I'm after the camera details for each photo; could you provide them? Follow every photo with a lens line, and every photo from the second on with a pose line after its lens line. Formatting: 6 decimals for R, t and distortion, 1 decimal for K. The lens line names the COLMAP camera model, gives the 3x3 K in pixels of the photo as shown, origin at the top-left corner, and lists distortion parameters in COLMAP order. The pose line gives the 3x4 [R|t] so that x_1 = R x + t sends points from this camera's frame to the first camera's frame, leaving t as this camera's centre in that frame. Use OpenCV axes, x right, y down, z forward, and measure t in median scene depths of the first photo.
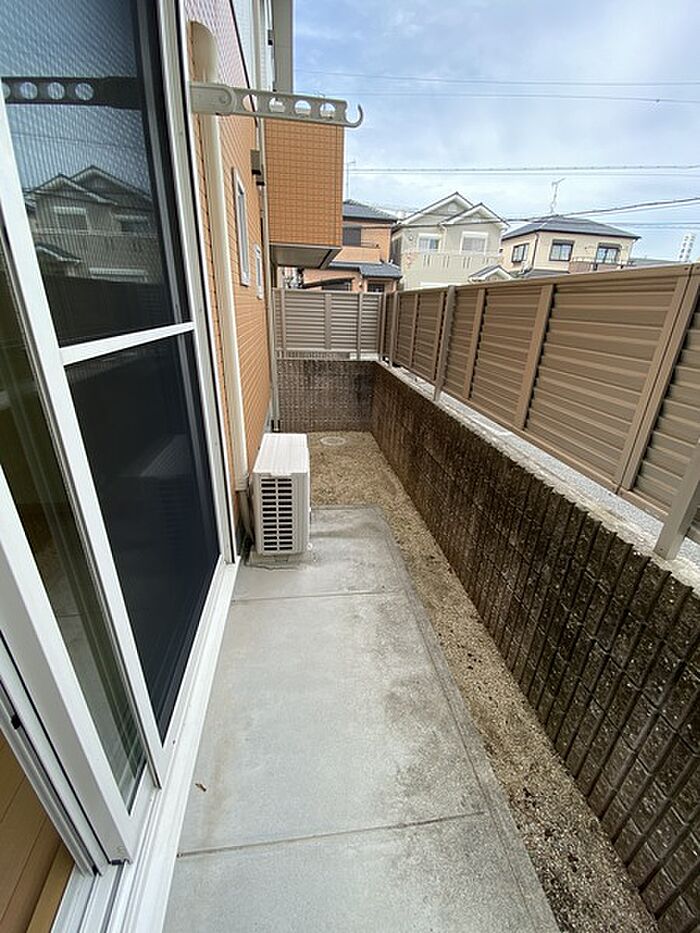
lens RADIAL K [[383.5, 0, 352.1], [0, 383.5, 468.2], [0, 0, 1]] dist [0.014426, -0.018374]
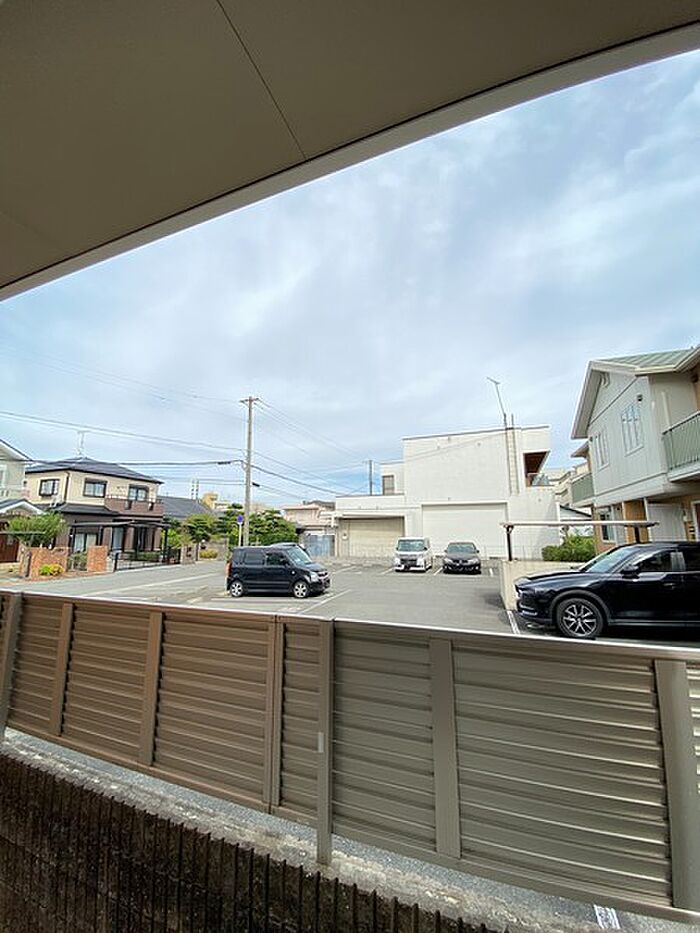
lens RADIAL K [[383.5, 0, 352.1], [0, 383.5, 468.2], [0, 0, 1]] dist [0.014426, -0.018374]
pose [[0.504268, 0.117490, 0.855517, -0.123476], [0.356369, 0.874093, -0.330096, -0.181653], [-0.786584, 0.471337, 0.398907, -0.039206]]
